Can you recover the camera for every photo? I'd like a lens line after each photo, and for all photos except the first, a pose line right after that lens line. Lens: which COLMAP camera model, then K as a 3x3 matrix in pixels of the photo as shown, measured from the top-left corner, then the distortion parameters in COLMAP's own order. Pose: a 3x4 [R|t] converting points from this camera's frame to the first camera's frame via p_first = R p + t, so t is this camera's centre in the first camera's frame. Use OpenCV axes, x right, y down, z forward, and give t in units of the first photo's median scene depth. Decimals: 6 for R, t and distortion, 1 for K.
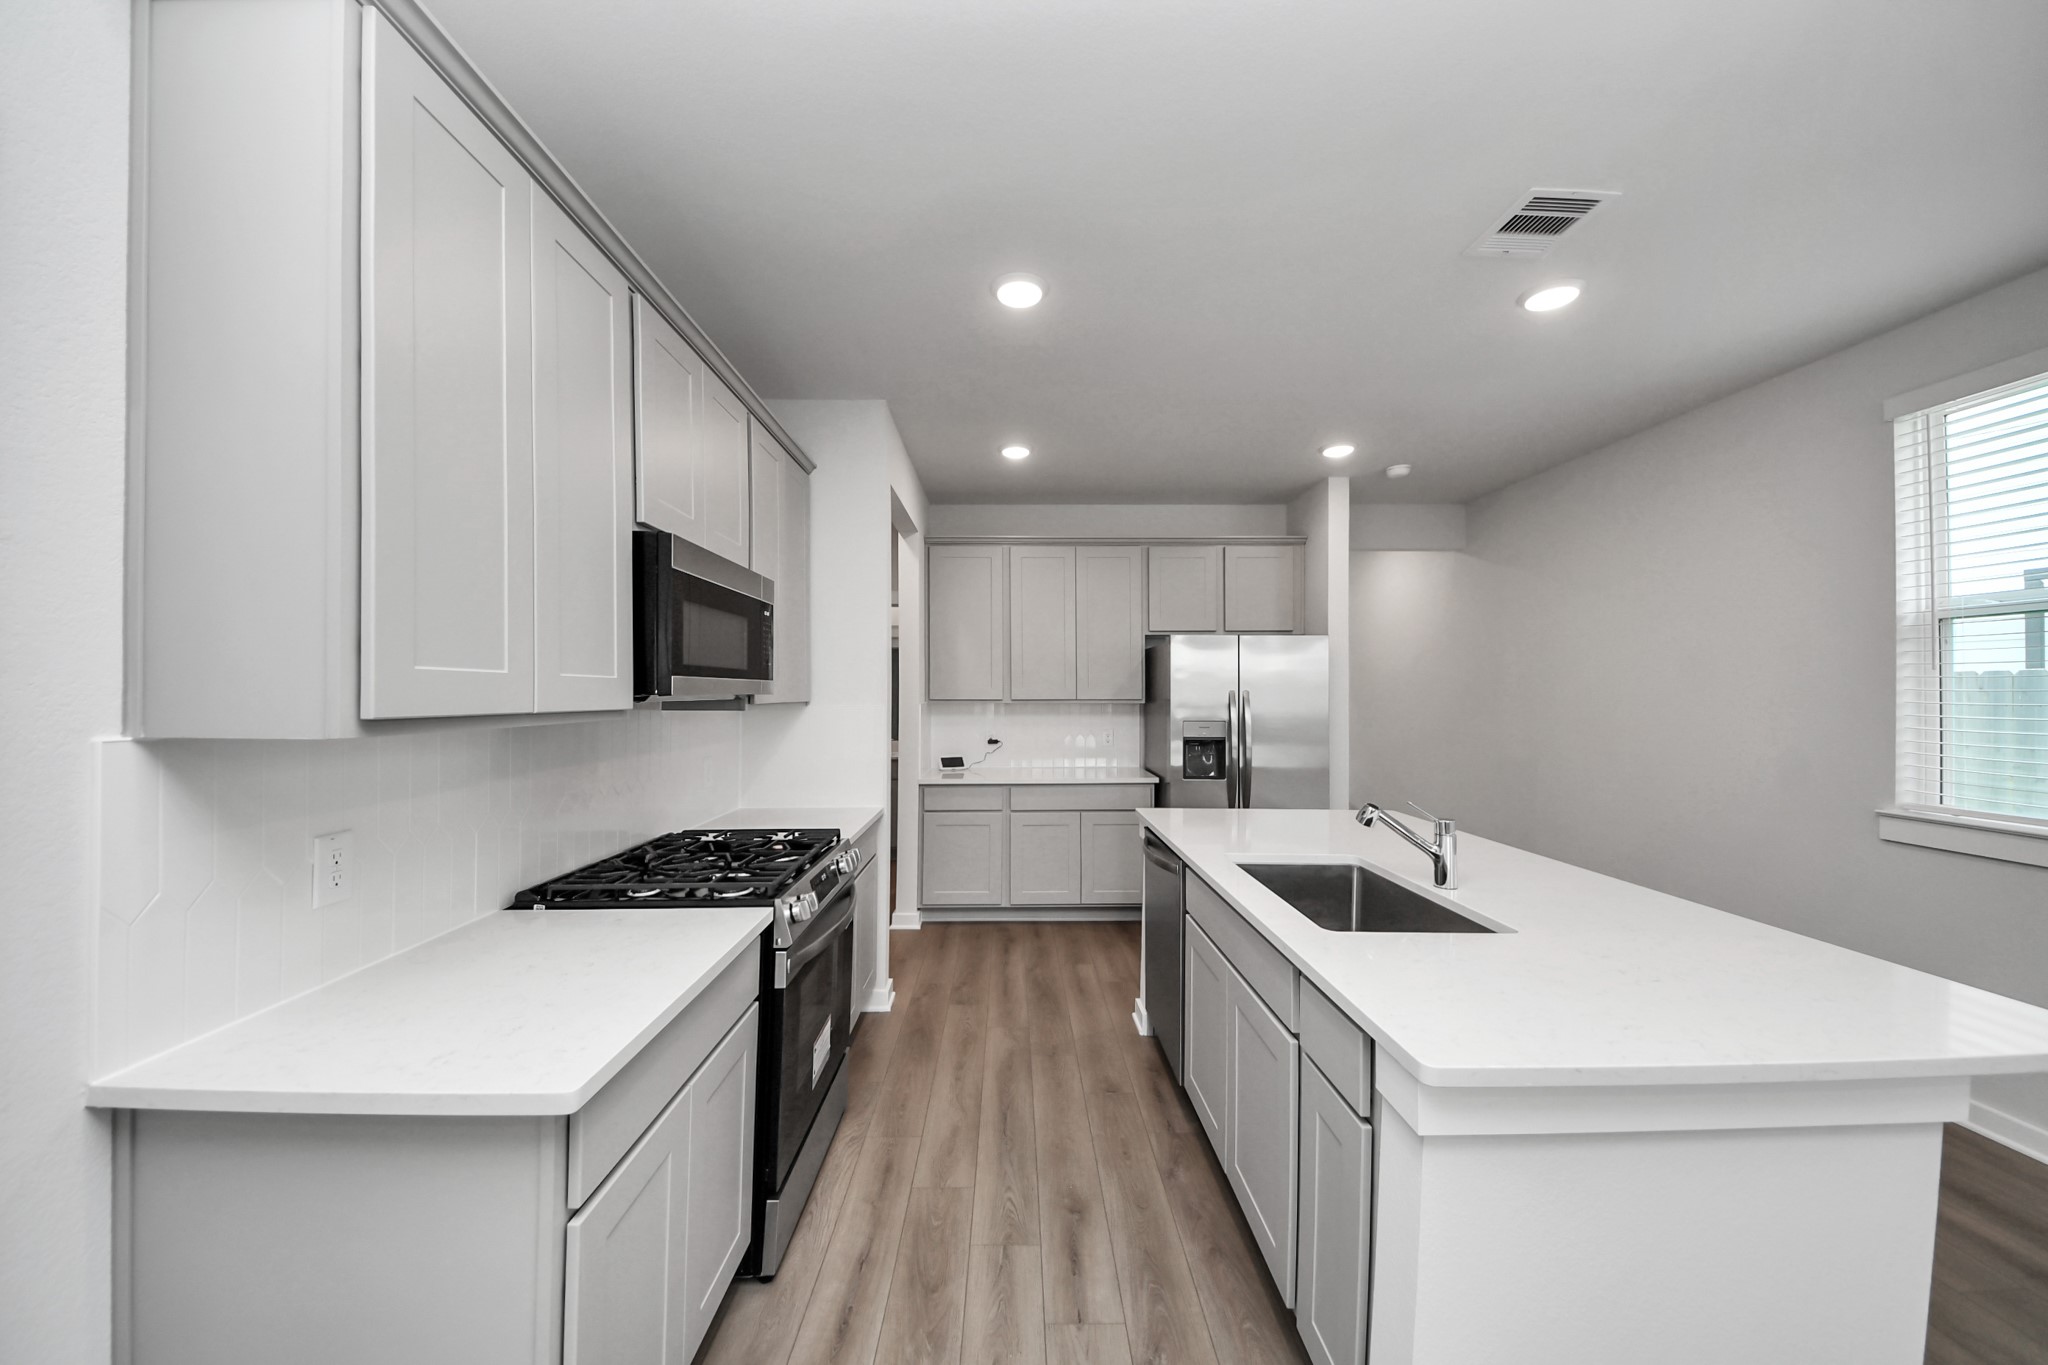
lens RADIAL K [[732.1, 0, 1022.0], [0, 732.1, 678.4], [0, 0, 1]] dist [0.003582, -0.006439]
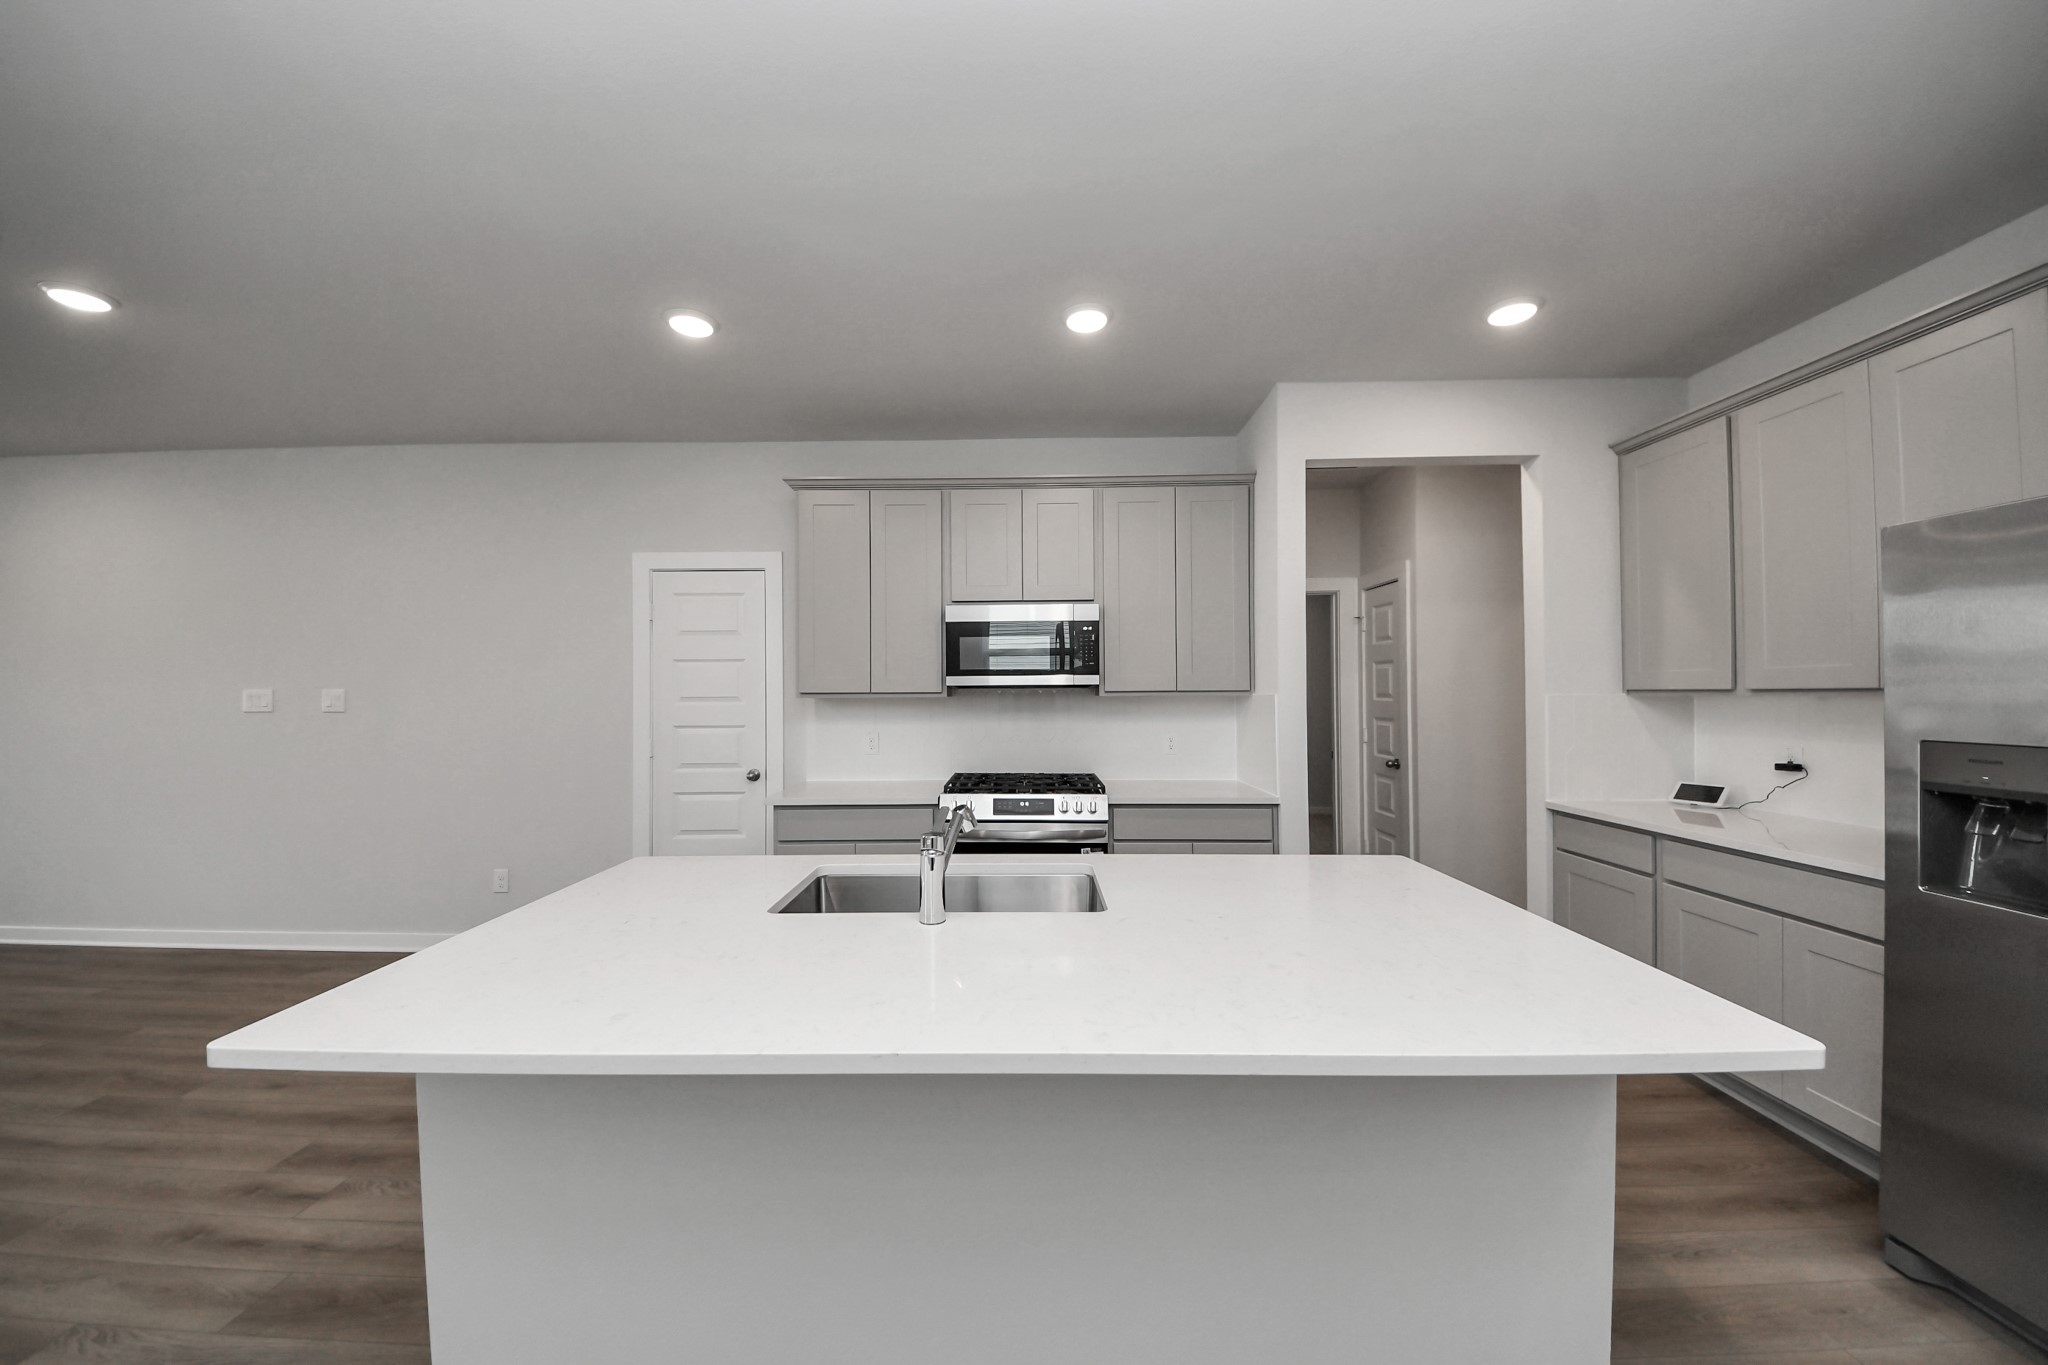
lens RADIAL K [[732.1, 0, 1006.5], [0, 732.1, 678.1], [0, 0, 1]] dist [0.003582, -0.006439]
pose [[-0.057017, -0.019346, -0.998186, 0.751050], [0.030154, 0.999323, -0.021090, 0.021229], [0.997918, -0.031302, -0.056395, 0.642163]]
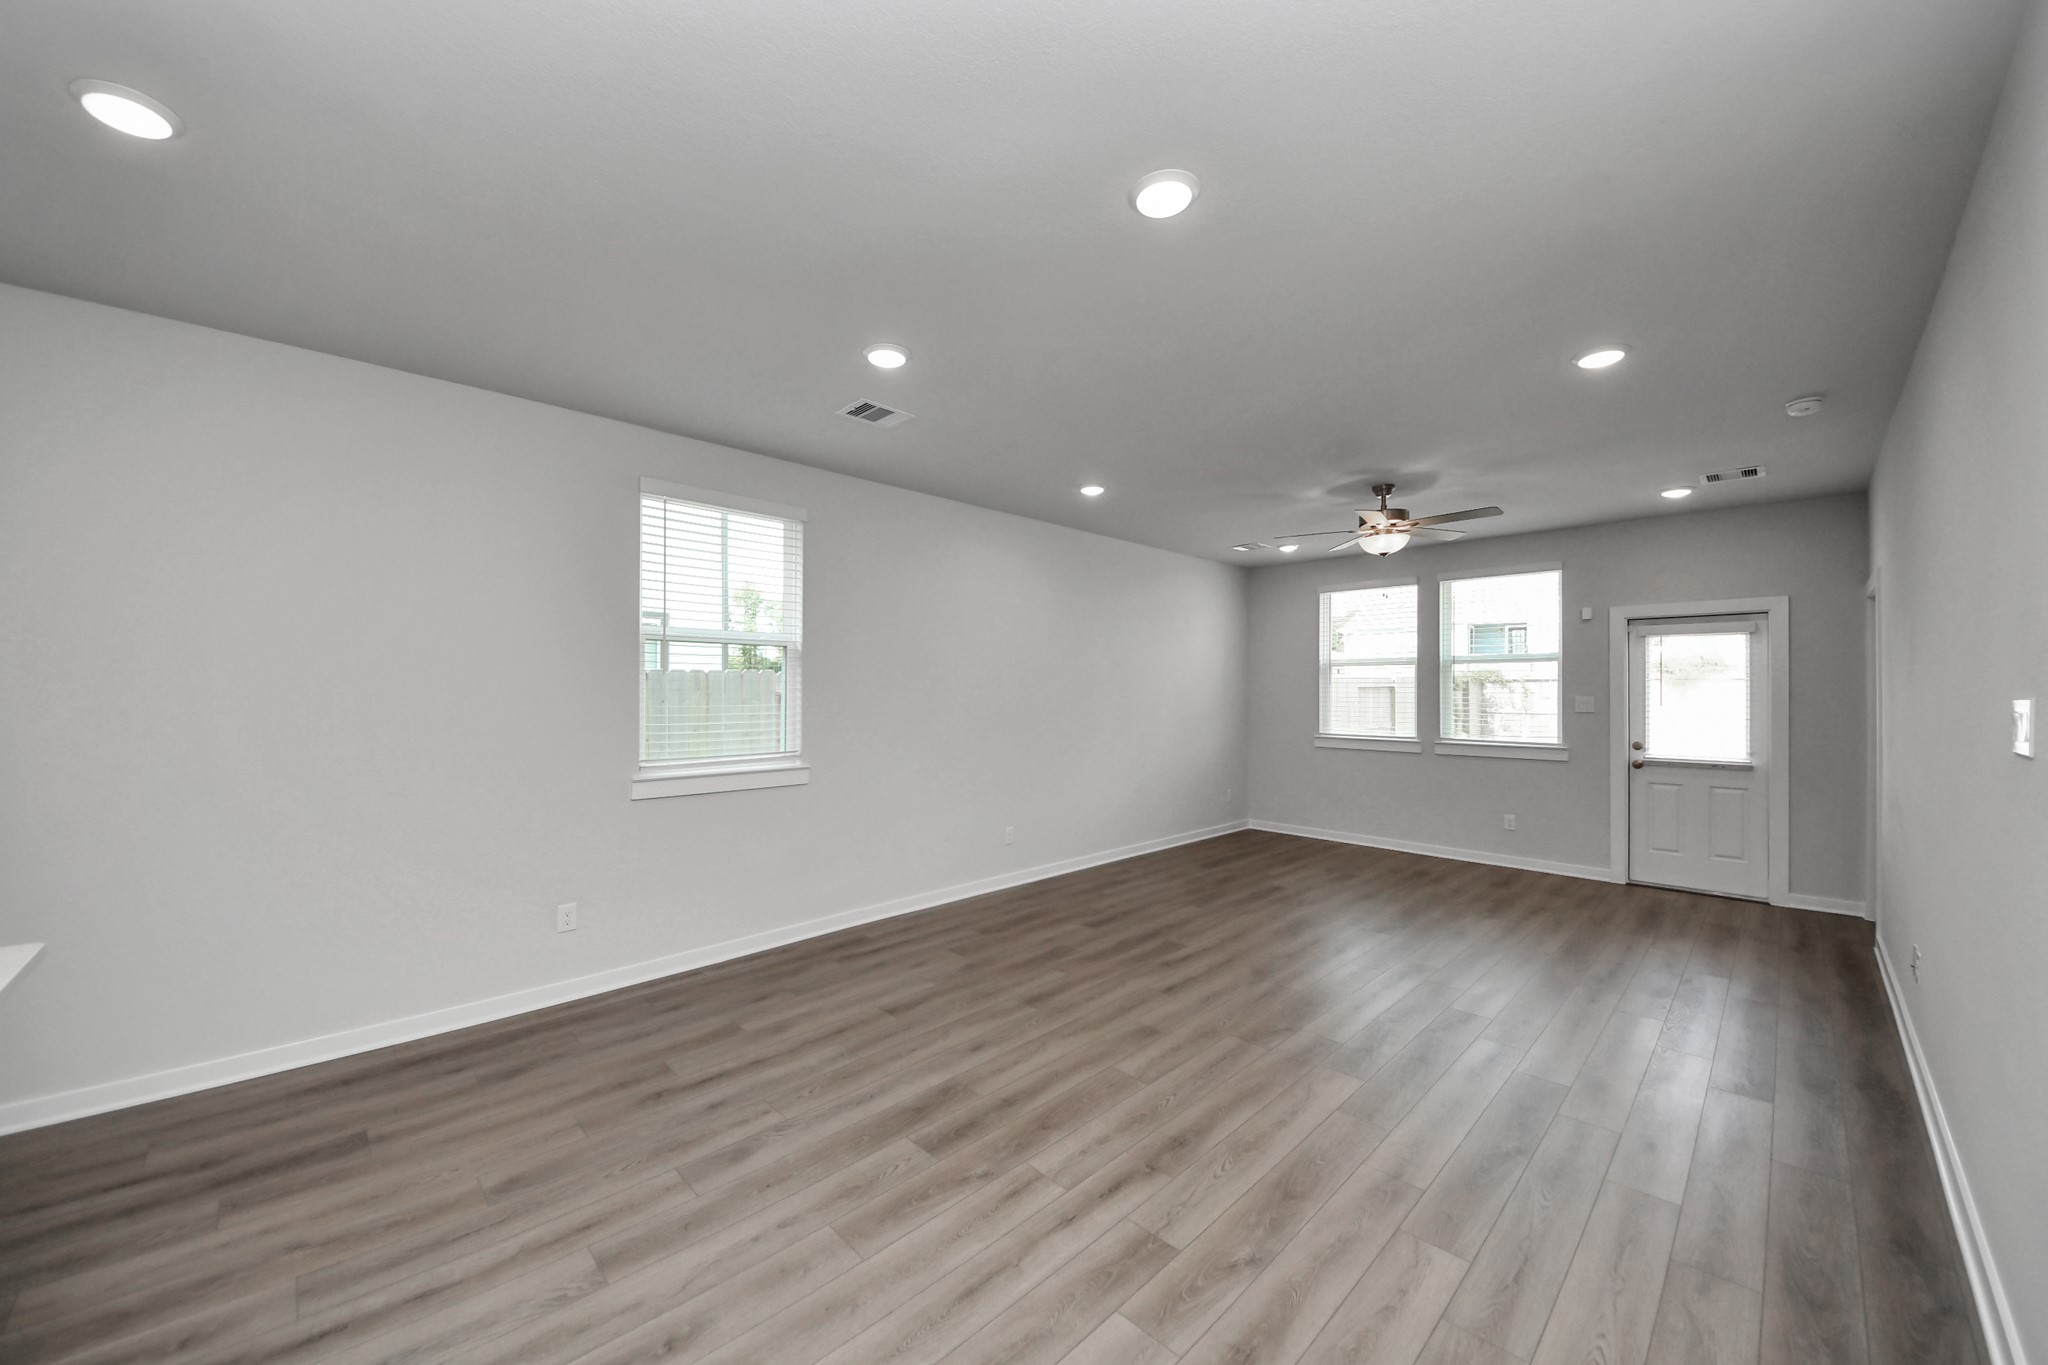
lens RADIAL K [[732.1, 0, 1022.9], [0, 732.1, 694.2], [0, 0, 1]] dist [0.003582, -0.006439]
pose [[-0.677583, -0.013600, 0.735320, -0.237414], [-0.022410, 0.999747, -0.002160, -0.014648], [-0.735104, -0.017943, -0.677716, 0.153896]]
